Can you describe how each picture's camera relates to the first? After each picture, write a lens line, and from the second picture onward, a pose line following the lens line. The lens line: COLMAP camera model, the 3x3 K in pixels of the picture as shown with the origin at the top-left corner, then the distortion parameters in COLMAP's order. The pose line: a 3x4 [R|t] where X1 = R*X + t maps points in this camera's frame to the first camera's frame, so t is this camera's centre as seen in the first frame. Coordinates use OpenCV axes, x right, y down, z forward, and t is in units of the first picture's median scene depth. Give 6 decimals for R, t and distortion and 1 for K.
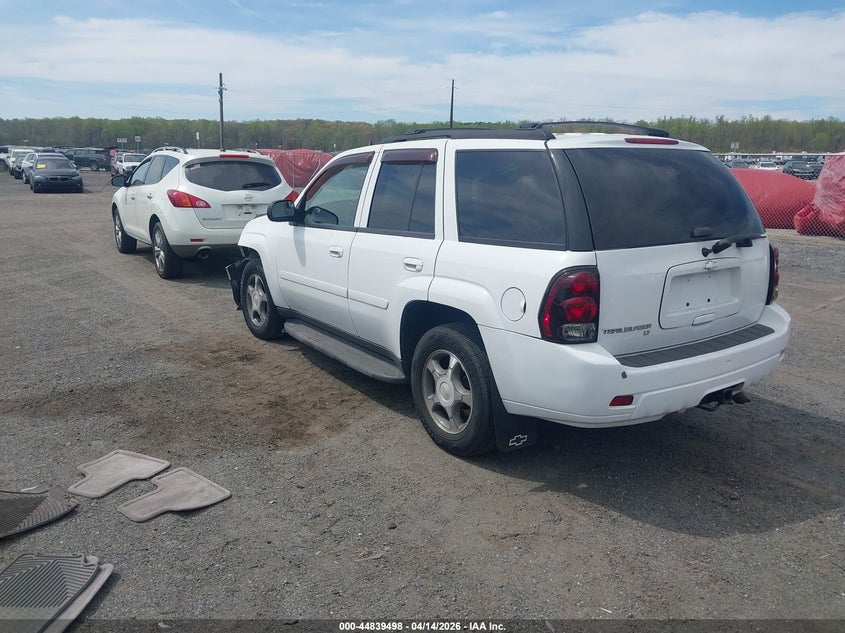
lens RADIAL K [[686.5, 0, 422.5], [0, 686.5, 316.5], [0, 0, 1]] dist [0.002157, 0.002141]
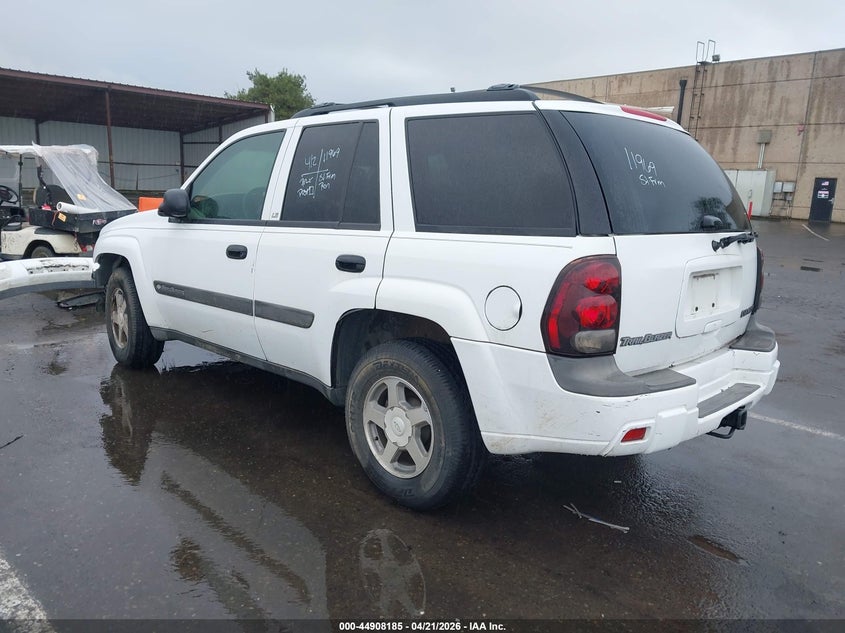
lens RADIAL K [[686.5, 0, 422.5], [0, 686.5, 316.5], [0, 0, 1]] dist [0.002157, 0.002141]
pose [[0.978410, -0.007414, 0.206542, -0.099858], [0.017792, 0.998668, -0.048435, 0.023835], [-0.205908, 0.051064, 0.977238, 0.246215]]
